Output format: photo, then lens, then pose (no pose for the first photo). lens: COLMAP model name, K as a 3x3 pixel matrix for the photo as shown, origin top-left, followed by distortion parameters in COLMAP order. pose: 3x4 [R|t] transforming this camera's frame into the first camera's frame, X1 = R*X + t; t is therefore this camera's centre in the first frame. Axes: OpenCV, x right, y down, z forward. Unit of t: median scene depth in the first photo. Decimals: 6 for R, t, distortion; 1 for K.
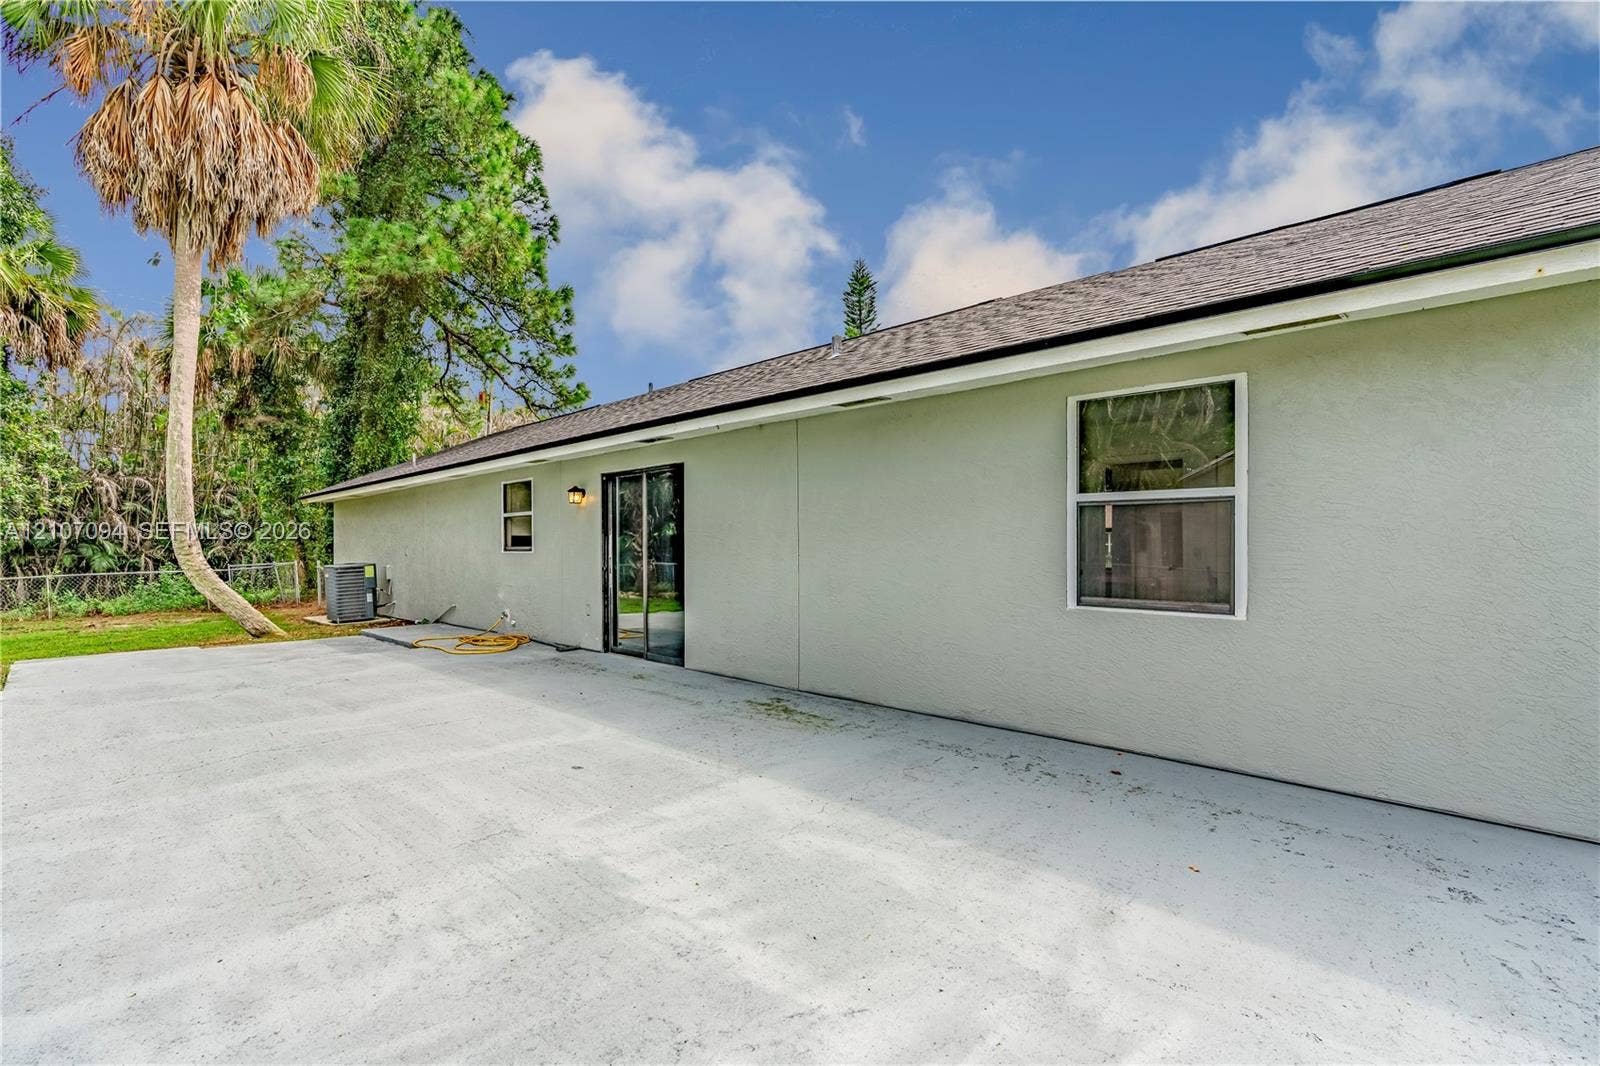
lens RADIAL K [[819.6, 0, 797.5], [0, 819.6, 573.8], [0, 0, 1]] dist [-0.015272, -0.000672]
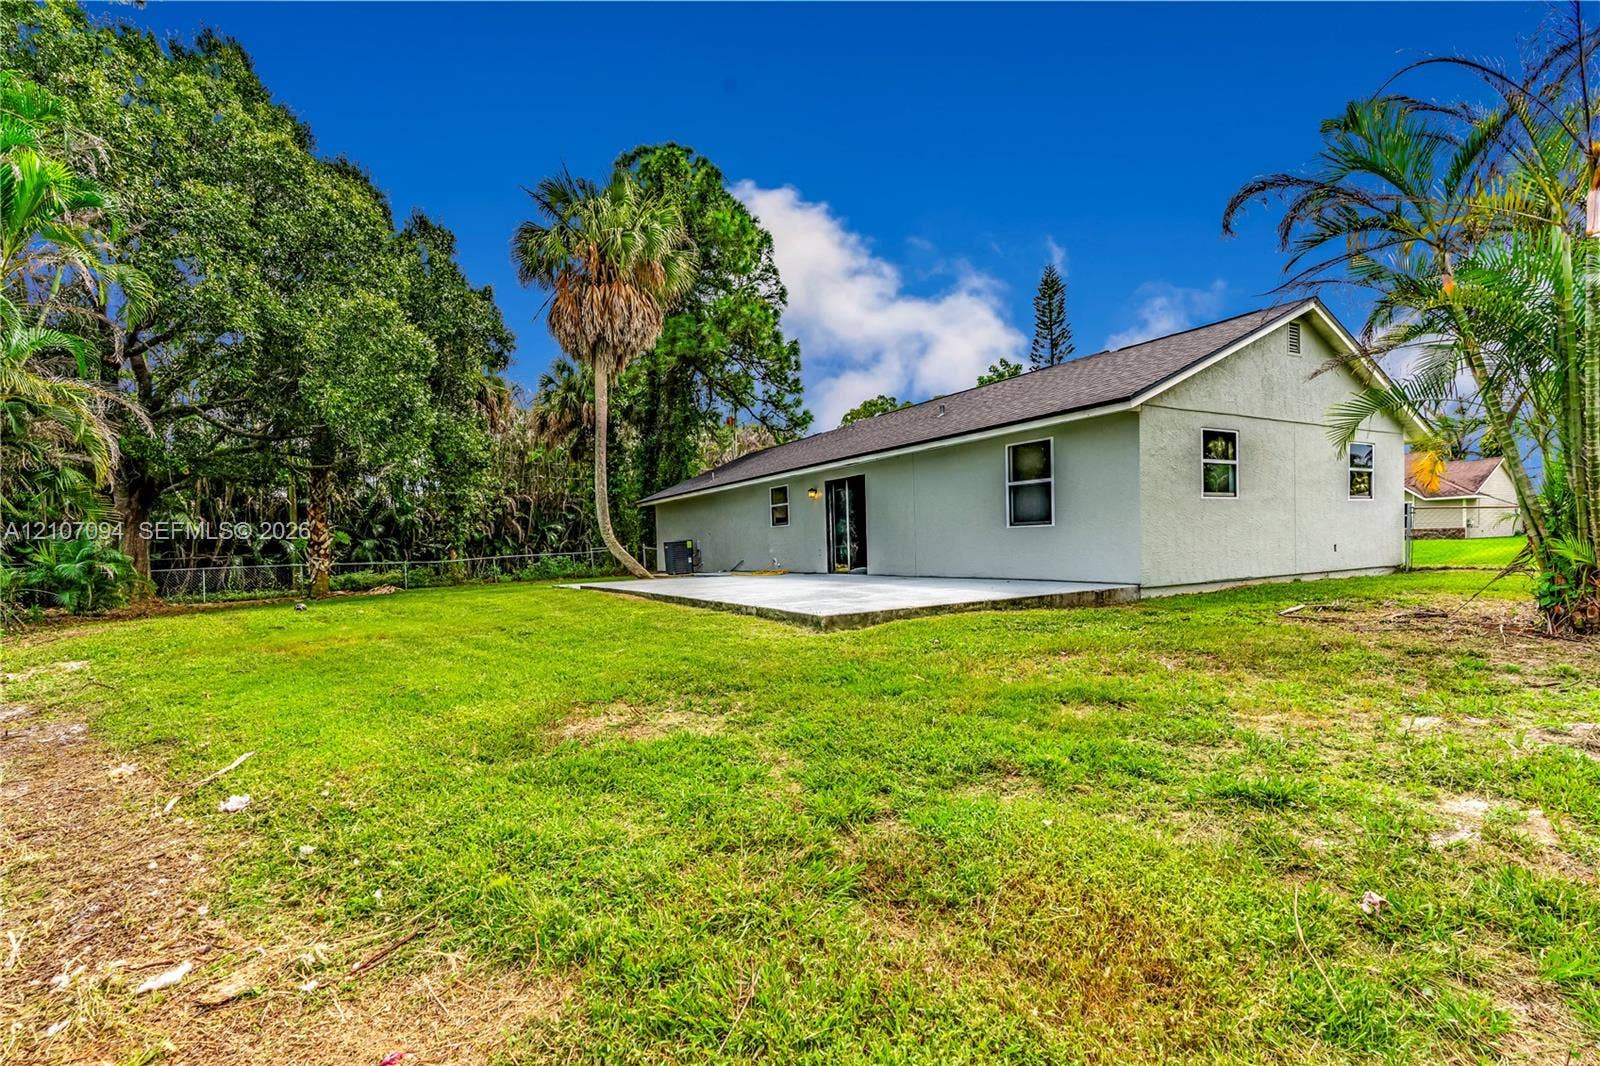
lens RADIAL K [[1346.2, 0, 804.8], [0, 1346.2, 534.0], [0, 0, 1]] dist [0.054114, -0.037029]
pose [[0.969743, -0.038743, -0.241034, 0.284914], [0.023609, 0.997582, -0.065362, 0.124887], [0.242984, 0.057694, 0.968313, -1.249025]]
